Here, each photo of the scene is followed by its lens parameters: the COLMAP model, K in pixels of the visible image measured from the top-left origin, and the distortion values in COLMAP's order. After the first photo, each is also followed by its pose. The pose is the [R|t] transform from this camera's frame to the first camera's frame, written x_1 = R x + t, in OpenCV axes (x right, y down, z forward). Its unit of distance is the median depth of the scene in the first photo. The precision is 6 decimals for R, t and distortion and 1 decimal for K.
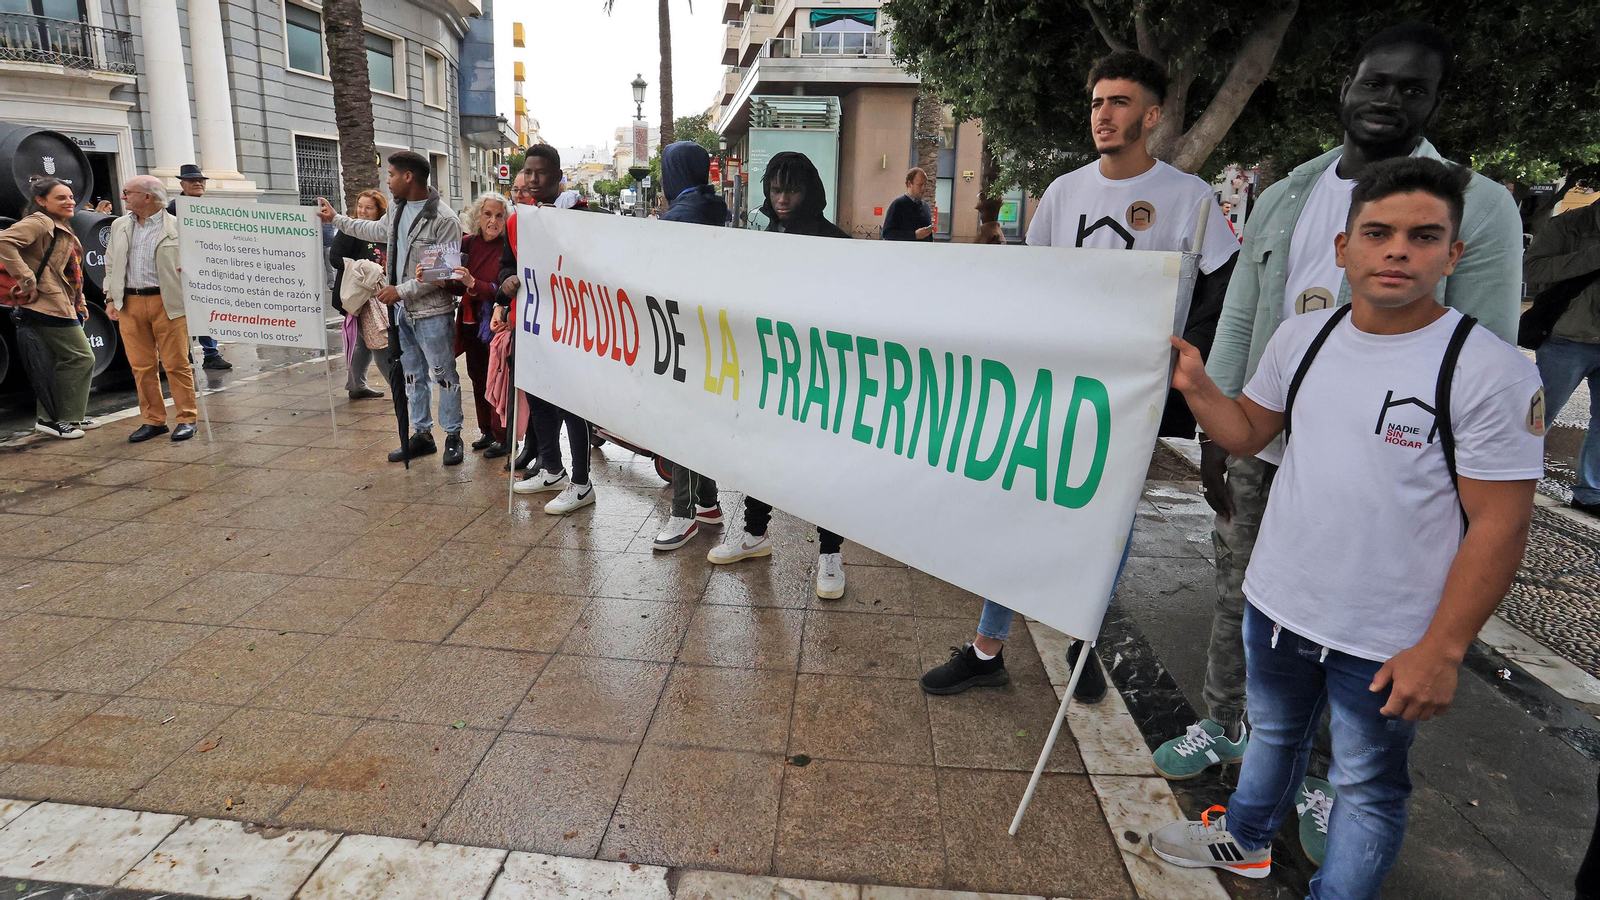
lens RADIAL K [[708.8, 0, 801.1], [0, 708.8, 475.1], [0, 0, 1]] dist [-0.064600, 0.000039]
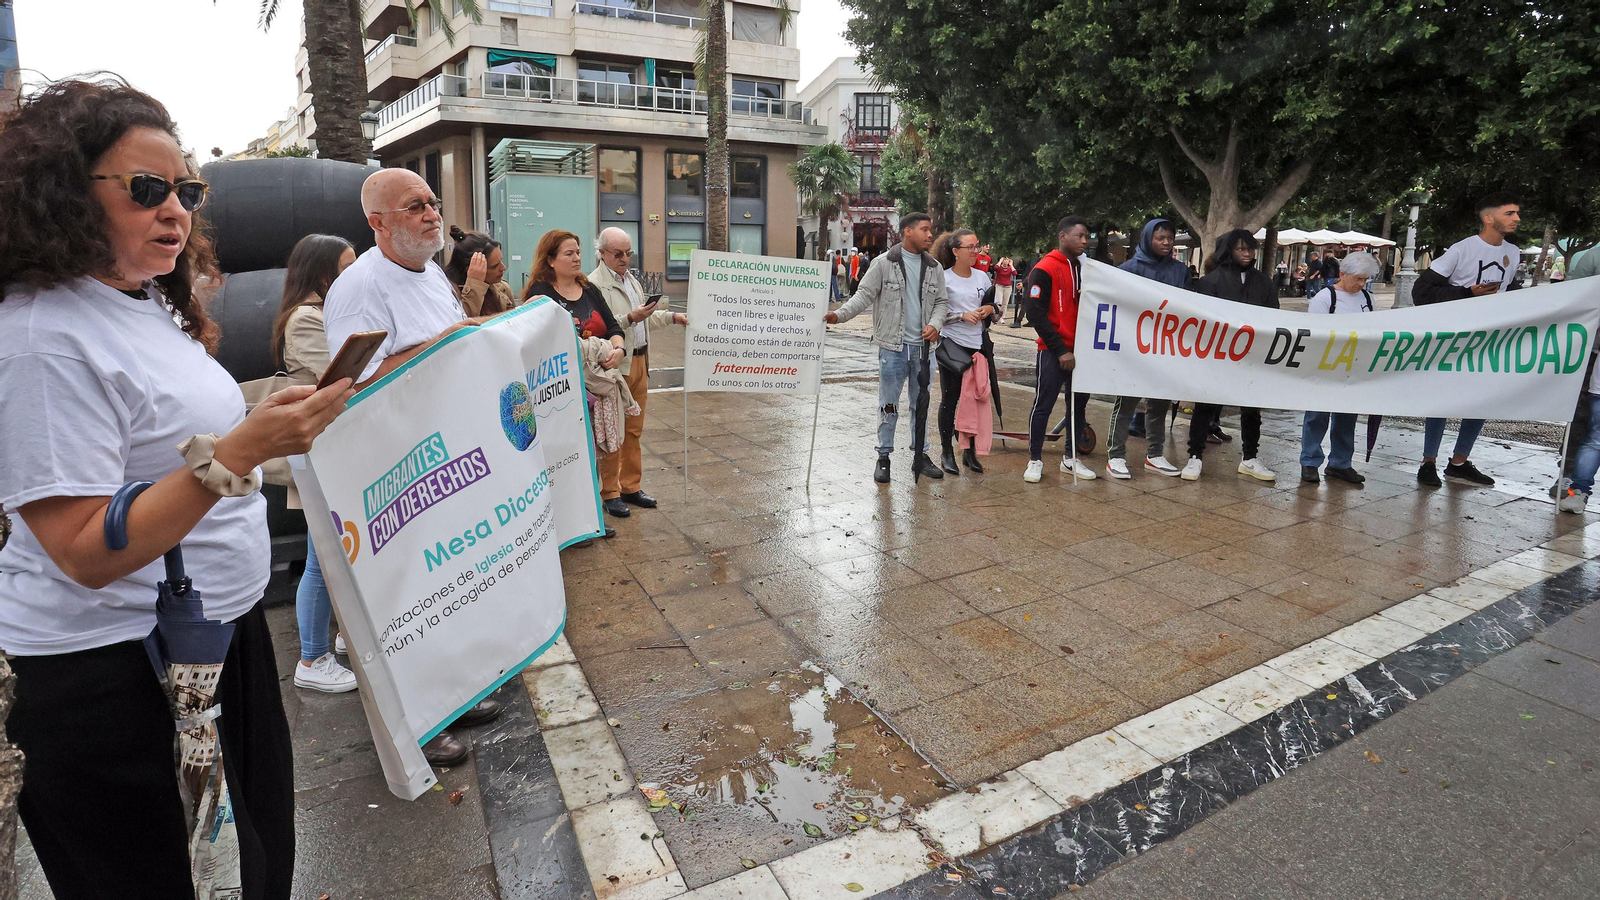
lens RADIAL K [[758.3, 0, 800.0], [0, 758.3, 450.0], [0, 0, 1]] dist [-0.097486, 0.065457]
pose [[0.857611, -0.150214, 0.491874, -1.351587], [0.198918, 0.978845, -0.047894, -0.045212], [-0.474274, 0.138916, 0.869348, -0.002004]]
